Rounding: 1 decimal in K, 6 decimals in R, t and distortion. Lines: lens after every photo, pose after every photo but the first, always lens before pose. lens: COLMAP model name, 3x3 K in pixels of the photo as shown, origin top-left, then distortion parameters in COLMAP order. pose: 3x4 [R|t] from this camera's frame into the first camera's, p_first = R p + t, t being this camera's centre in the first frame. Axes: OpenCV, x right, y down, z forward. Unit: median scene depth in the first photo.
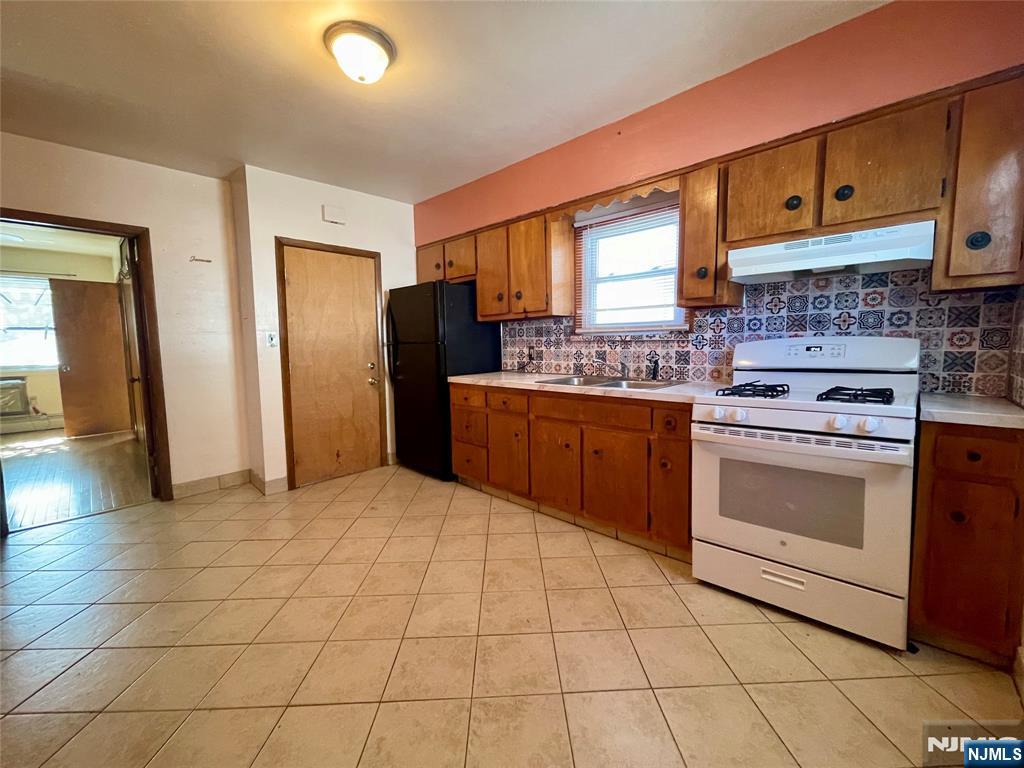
lens RADIAL K [[416.4, 0, 514.8], [0, 416.4, 382.9], [0, 0, 1]] dist [-0.001074, 0.000826]
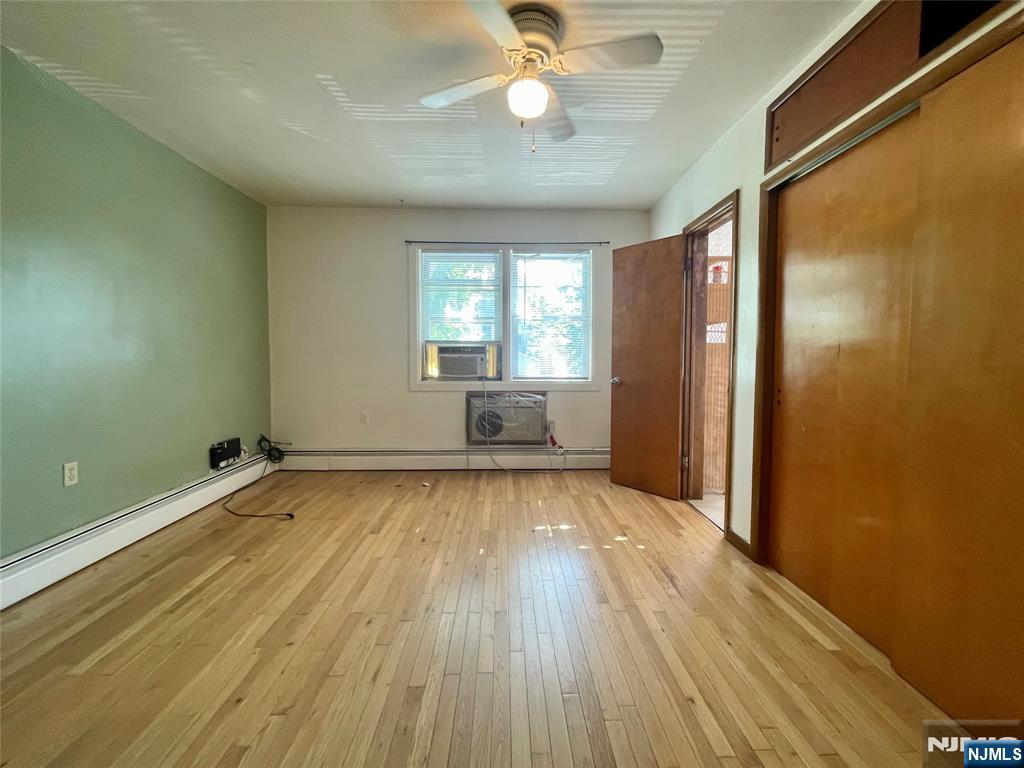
lens RADIAL K [[416.4, 0, 515.8], [0, 416.4, 381.5], [0, 0, 1]] dist [-0.001074, 0.000826]
pose [[0.713096, 0.046957, -0.699492, -1.240360], [-0.067705, 0.997703, -0.002046, -0.046165], [0.697789, 0.048818, 0.714638, 0.789086]]
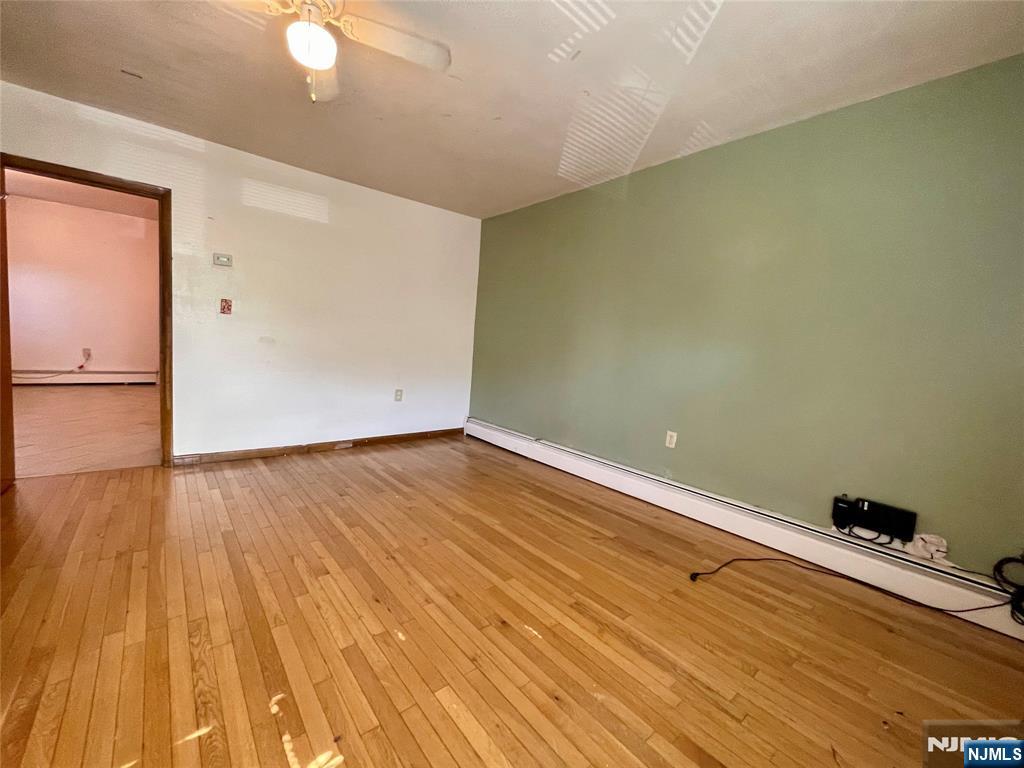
lens RADIAL K [[416.4, 0, 517.4], [0, 416.4, 380.3], [0, 0, 1]] dist [-0.001074, 0.000826]
pose [[-0.993327, -0.074867, 0.087734, -1.927237], [-0.057924, 0.981621, 0.181837, -0.128761], [-0.099735, 0.175542, -0.979407, 1.681015]]
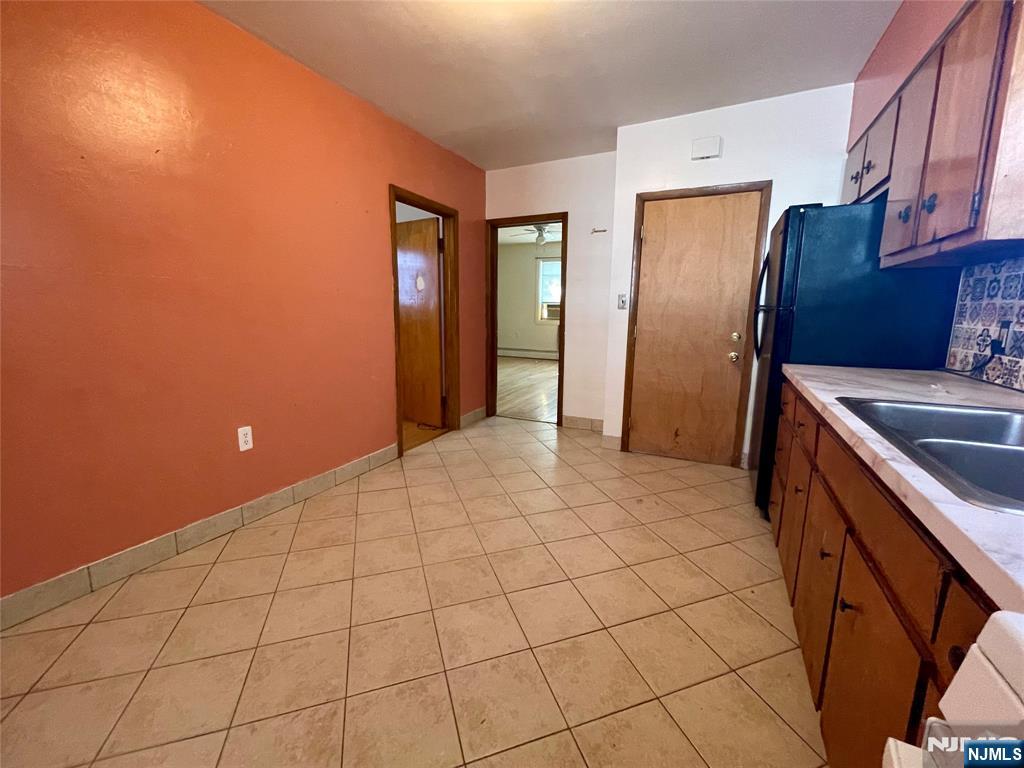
lens RADIAL K [[416.4, 0, 515.3], [0, 416.4, 380.2], [0, 0, 1]] dist [-0.001074, 0.000826]
pose [[0.309631, 0.179941, -0.933675, 0.316364], [-0.102272, 0.982537, 0.155442, -0.048003], [0.945341, 0.047359, 0.322627, 0.434756]]
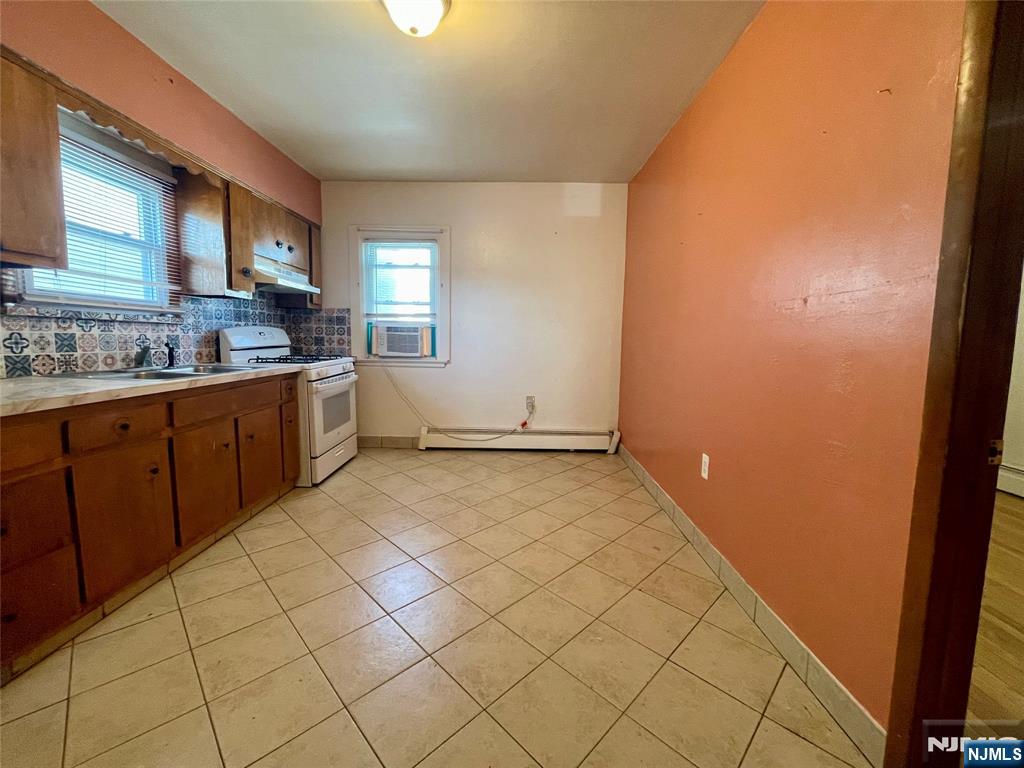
lens RADIAL K [[416.4, 0, 517.0], [0, 416.4, 382.0], [0, 0, 1]] dist [-0.001074, 0.000826]
pose [[-0.693934, -0.077287, 0.715879, -0.705338], [0.055157, 0.985595, 0.159873, -0.064513], [-0.717923, 0.150427, -0.679675, 0.898330]]
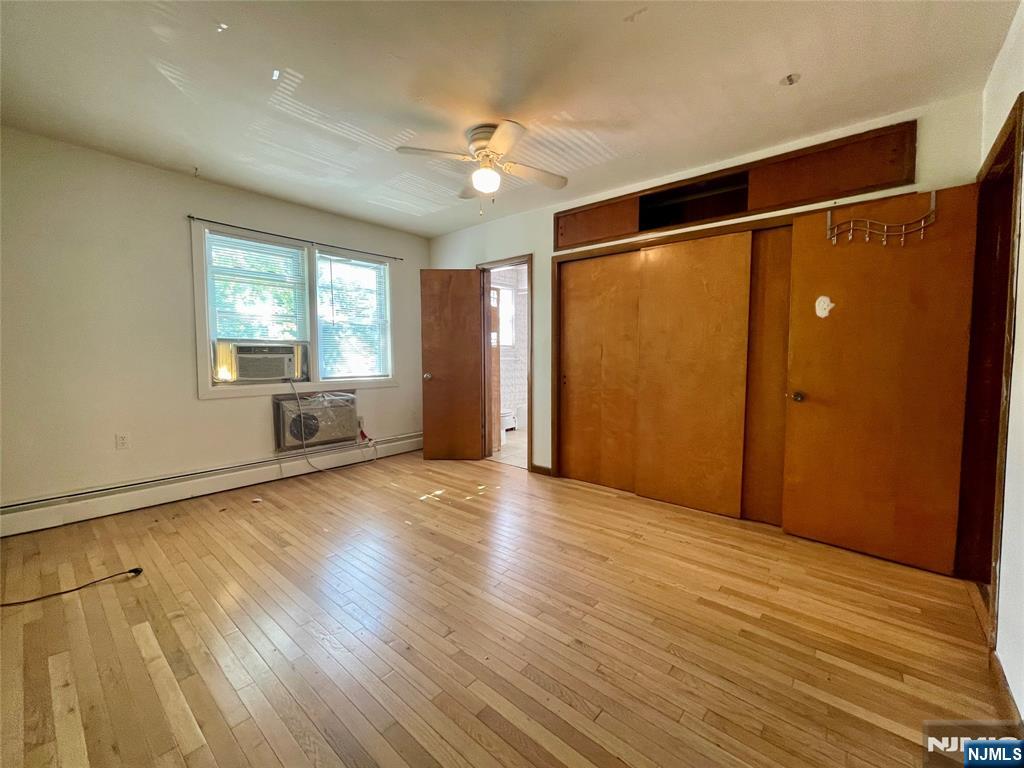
lens RADIAL K [[416.4, 0, 515.1], [0, 416.4, 380.8], [0, 0, 1]] dist [-0.001074, 0.000826]
pose [[0.997746, 0.000787, 0.067106, -1.615776], [0.001011, 0.999642, -0.026750, -0.017640], [-0.067103, 0.026757, 0.997387, 0.399311]]
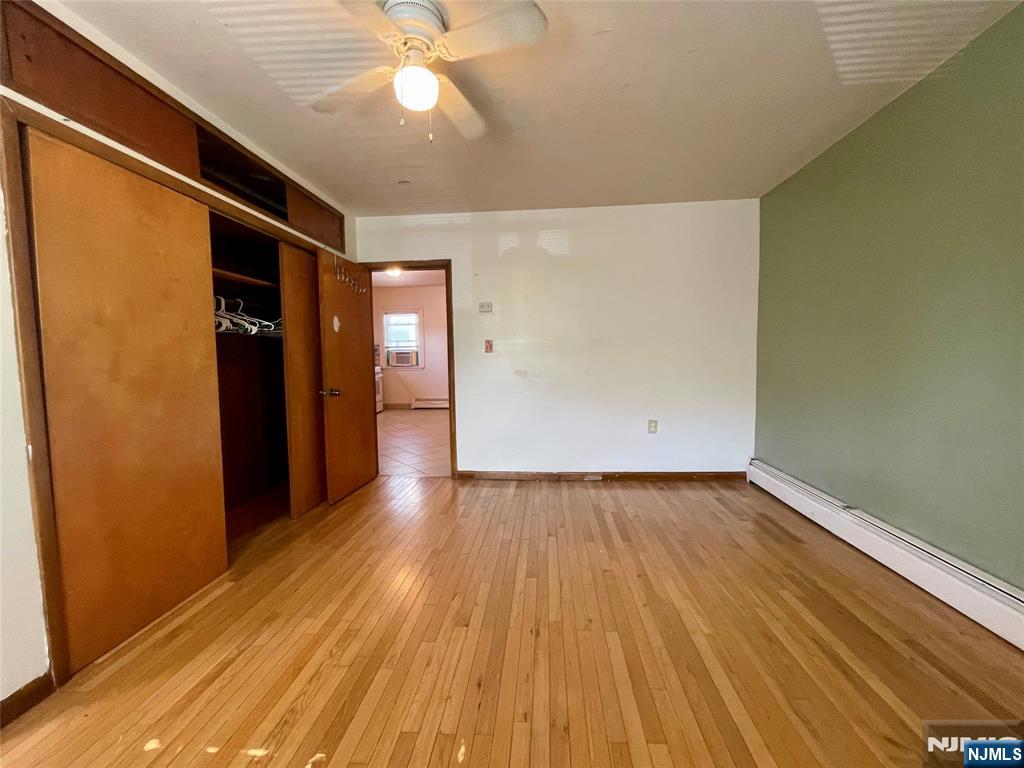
lens RADIAL K [[416.4, 0, 517.5], [0, 416.4, 380.7], [0, 0, 1]] dist [-0.001074, 0.000826]
pose [[-0.642847, -0.033870, 0.765246, -2.079503], [0.087643, 0.989209, 0.117408, -0.114840], [-0.760964, 0.142544, -0.632941, 1.429681]]
